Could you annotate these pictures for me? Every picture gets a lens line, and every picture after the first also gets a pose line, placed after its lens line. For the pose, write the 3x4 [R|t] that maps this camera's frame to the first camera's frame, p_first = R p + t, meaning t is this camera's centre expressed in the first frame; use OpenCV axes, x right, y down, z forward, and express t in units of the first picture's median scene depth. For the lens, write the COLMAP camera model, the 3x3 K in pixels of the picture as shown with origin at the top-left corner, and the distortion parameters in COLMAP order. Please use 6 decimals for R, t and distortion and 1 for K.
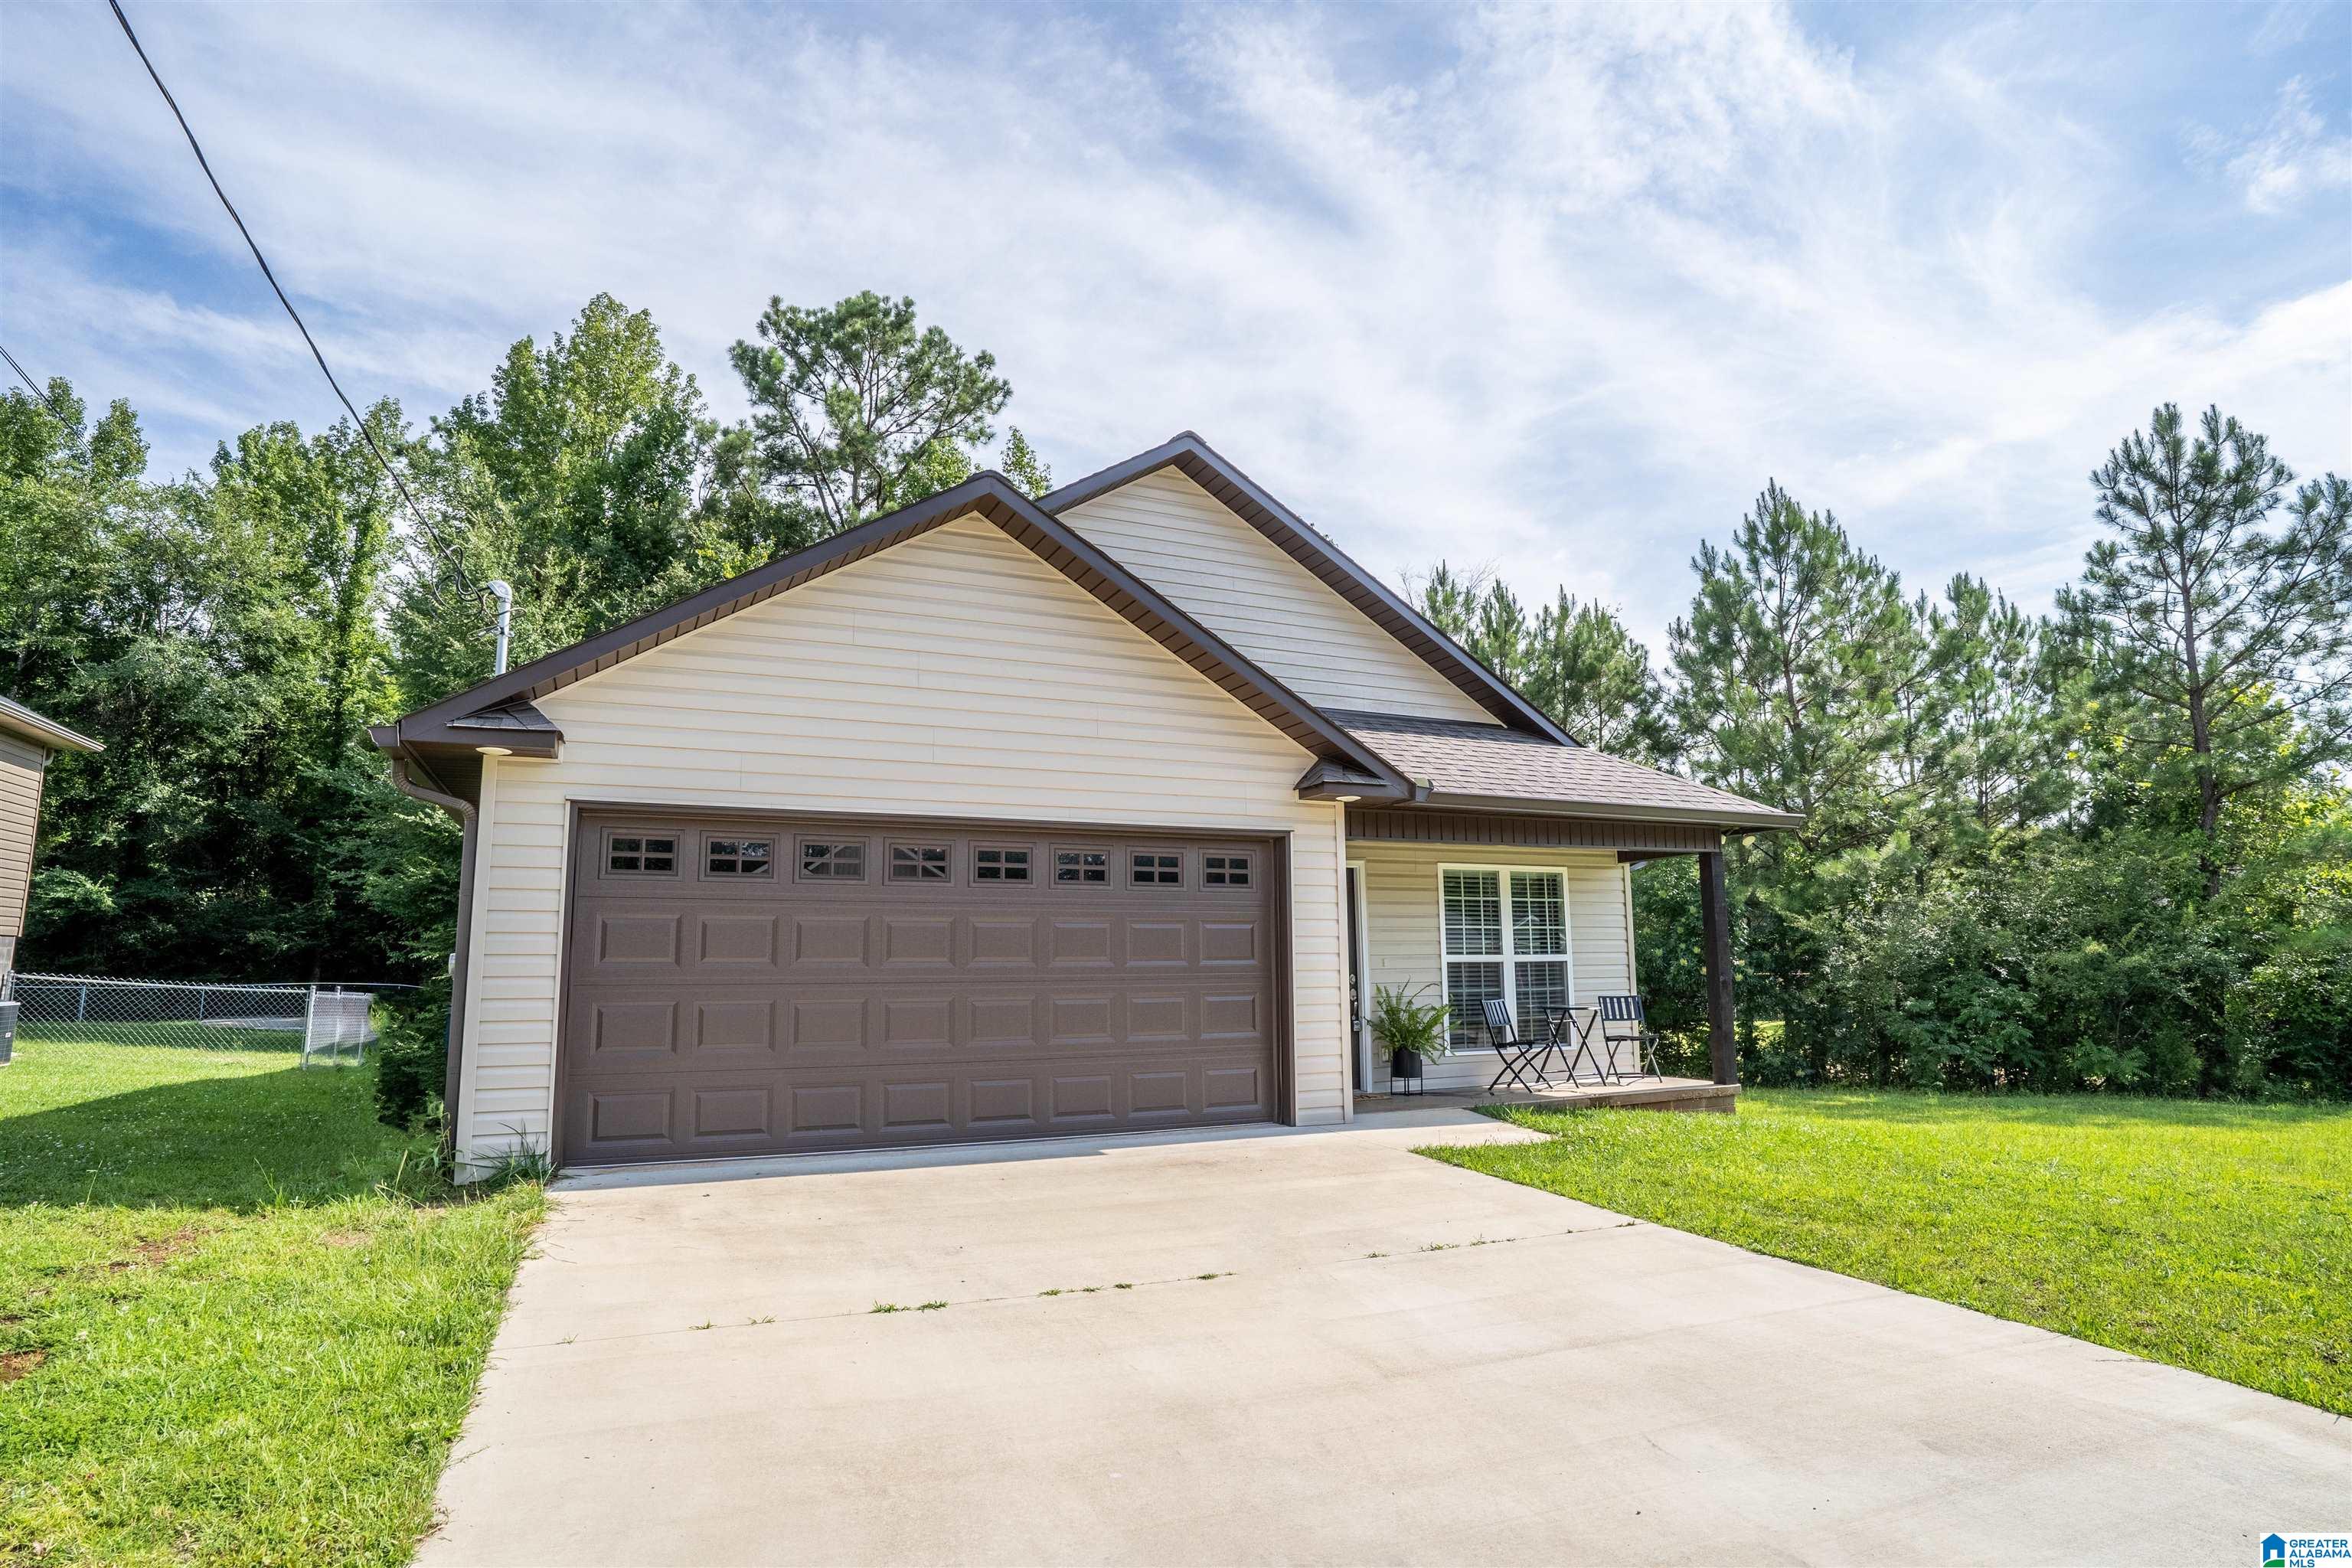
lens RADIAL K [[1299.1, 0, 1163.7], [0, 1299.1, 781.3], [0, 0, 1]] dist [-0.060632, -0.003515]
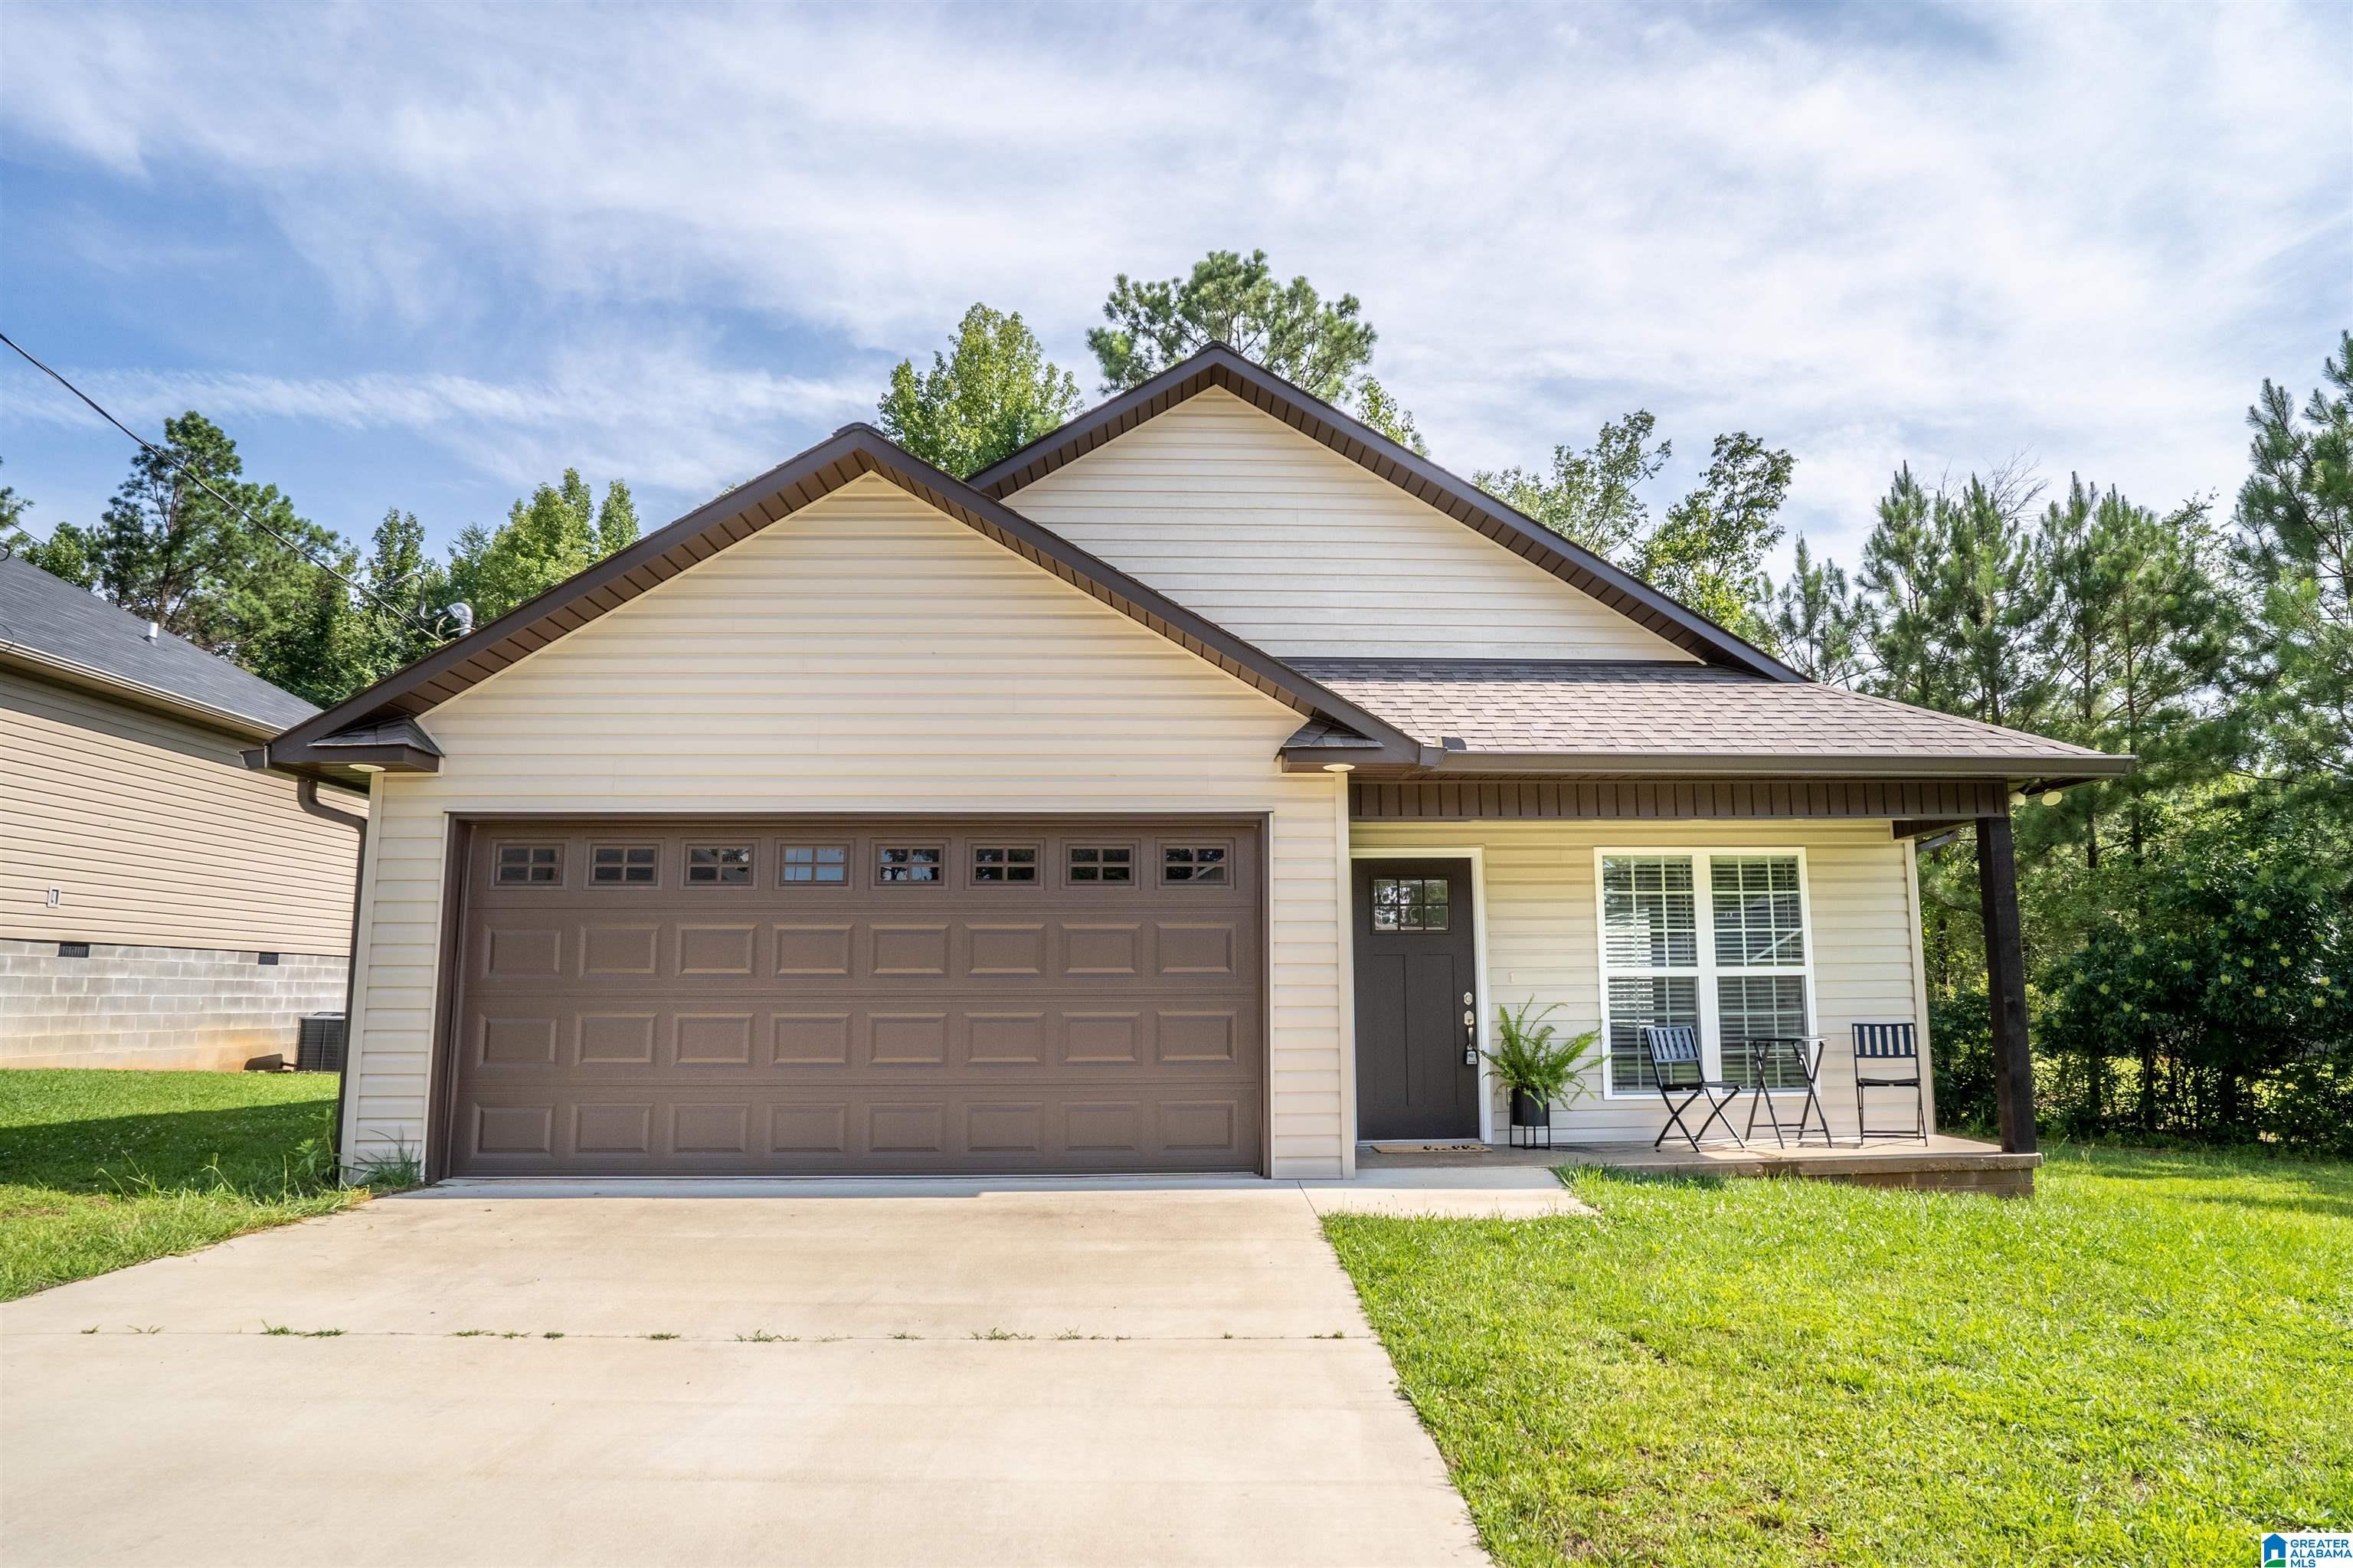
lens RADIAL K [[1435.6, 0, 1185.6], [0, 1435.6, 793.4], [0, 0, 1]] dist [-0.046185, 0.002748]
pose [[0.919400, -0.050793, -0.390030, 0.323464], [0.052518, 0.998600, -0.006246, 0.023717], [0.389802, -0.014741, 0.920781, 0.126651]]
